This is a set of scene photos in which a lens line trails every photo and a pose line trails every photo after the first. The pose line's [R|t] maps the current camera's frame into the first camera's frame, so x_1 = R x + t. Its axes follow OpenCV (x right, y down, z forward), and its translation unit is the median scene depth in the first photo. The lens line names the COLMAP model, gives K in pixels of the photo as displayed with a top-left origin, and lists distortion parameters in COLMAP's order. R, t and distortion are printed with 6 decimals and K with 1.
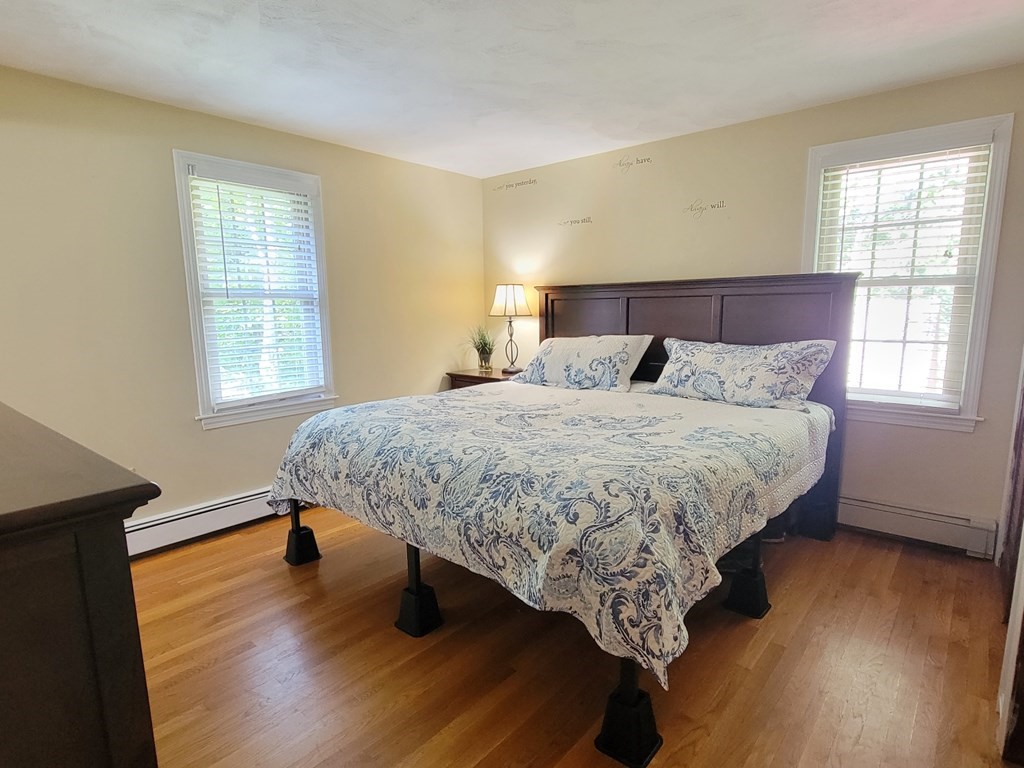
lens RADIAL K [[579.6, 0, 512.5], [0, 579.6, 388.0], [0, 0, 1]] dist [0.003840, -0.003416]
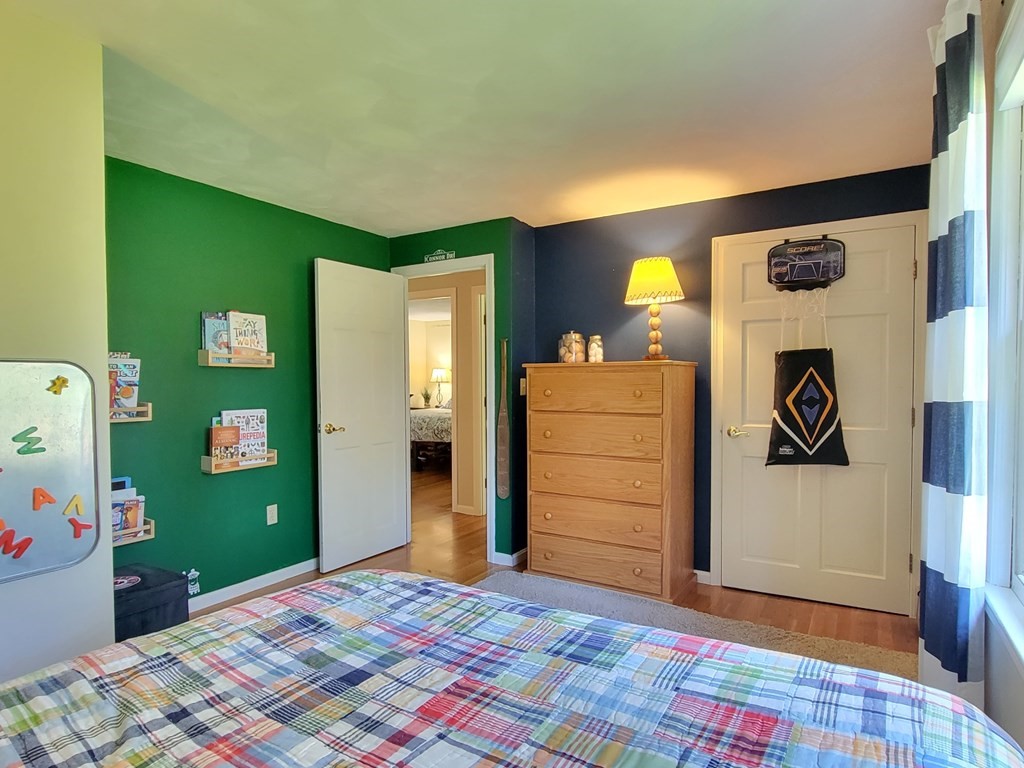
lens RADIAL K [[579.6, 0, 512.7], [0, 579.6, 387.4], [0, 0, 1]] dist [0.003840, -0.003416]
pose [[0.988530, -0.000312, 0.151027, -0.061349], [0.019562, 0.991838, -0.125994, 0.188831], [-0.149755, 0.127504, 0.980467, -1.269454]]
